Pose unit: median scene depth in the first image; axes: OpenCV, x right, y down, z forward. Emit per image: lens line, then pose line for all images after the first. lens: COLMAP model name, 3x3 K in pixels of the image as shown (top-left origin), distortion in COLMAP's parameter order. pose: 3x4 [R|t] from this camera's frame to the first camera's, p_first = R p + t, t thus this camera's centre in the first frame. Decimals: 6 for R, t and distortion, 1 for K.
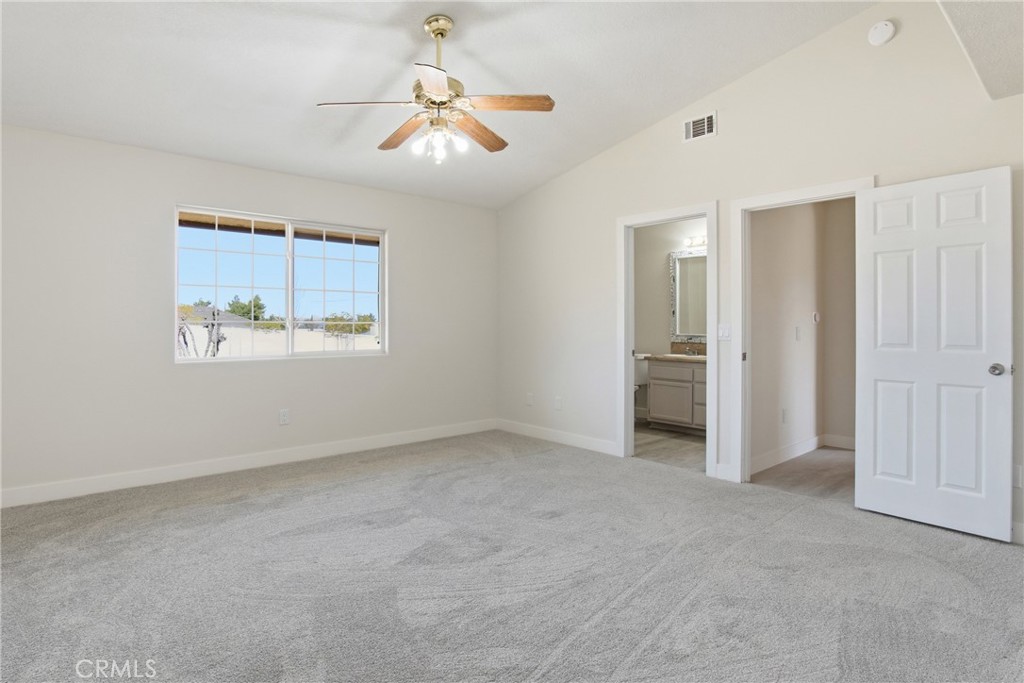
lens RADIAL K [[560.8, 0, 506.1], [0, 560.8, 329.0], [0, 0, 1]] dist [-0.036007, 0.000960]
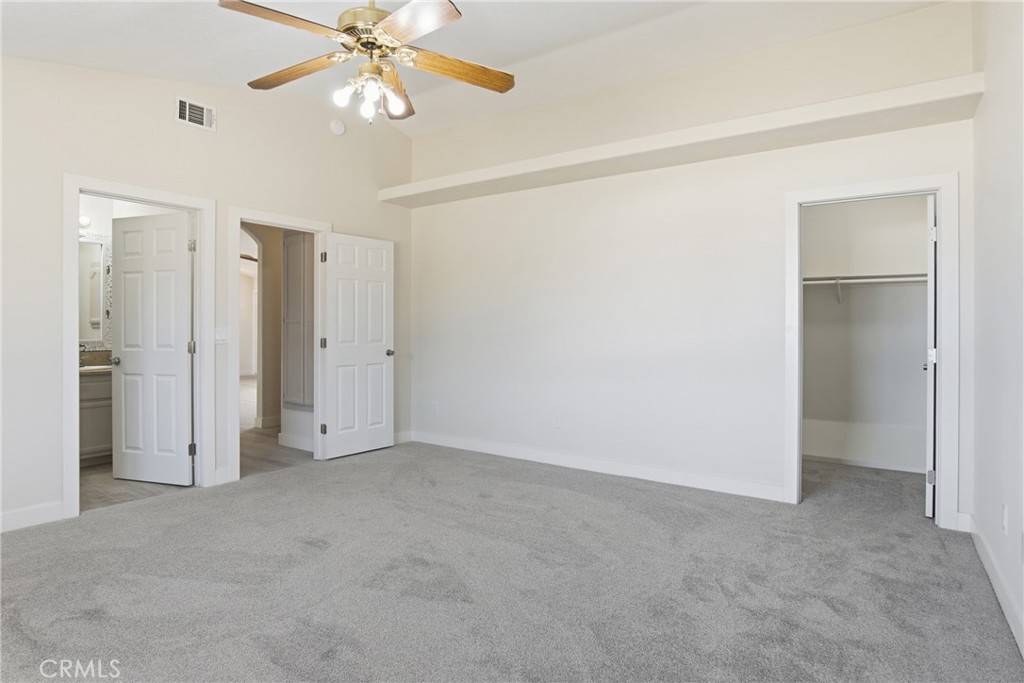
lens RADIAL K [[556.1, 0, 512.0], [0, 556.1, 333.5], [0, 0, 1]] dist [-0.023749, 0.003277]
pose [[-0.246481, -0.019665, 0.968948, -0.858706], [-0.003057, 0.999805, 0.019513, -0.024053], [-0.969143, 0.001847, -0.246493, 0.920343]]
